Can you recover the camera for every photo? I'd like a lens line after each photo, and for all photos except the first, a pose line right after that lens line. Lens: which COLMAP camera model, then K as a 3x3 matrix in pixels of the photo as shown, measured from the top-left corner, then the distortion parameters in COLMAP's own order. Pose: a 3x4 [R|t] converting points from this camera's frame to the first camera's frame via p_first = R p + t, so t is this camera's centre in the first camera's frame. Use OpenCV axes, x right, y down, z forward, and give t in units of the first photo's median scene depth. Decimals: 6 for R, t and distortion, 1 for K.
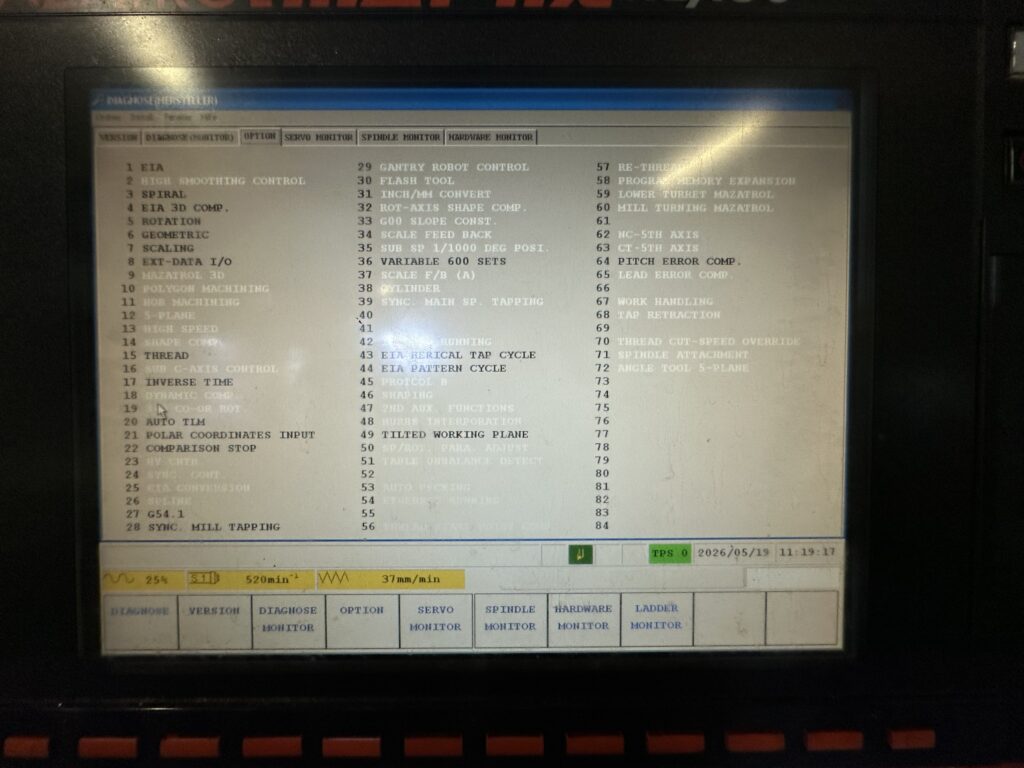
lens RADIAL K [[408.2, 0, 513.6], [0, 408.2, 386.4], [0, 0, 1]] dist [-0.007560, 0.003790]
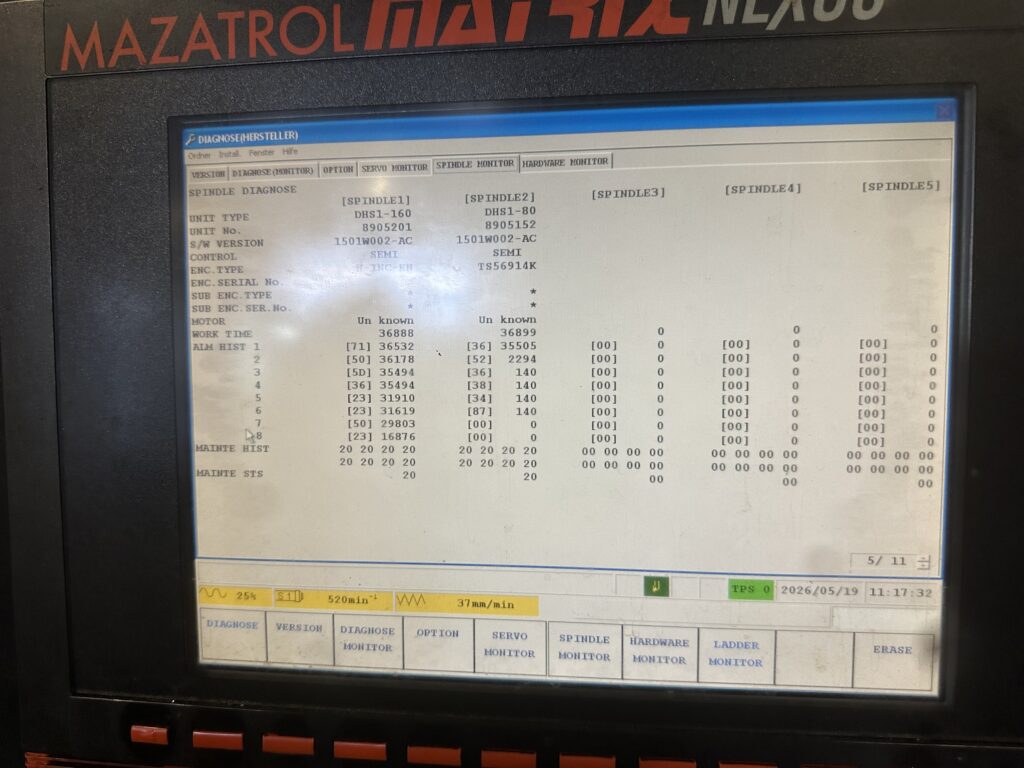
lens RADIAL K [[741.8, 0, 504.2], [0, 741.8, 380.4], [0, 0, 1]] dist [0.016277, -0.026427]
pose [[0.992174, 0.002155, -0.124844, 0.023313], [0.001044, 0.999673, 0.025547, -0.130385], [0.124859, -0.025477, 0.991847, -0.810656]]
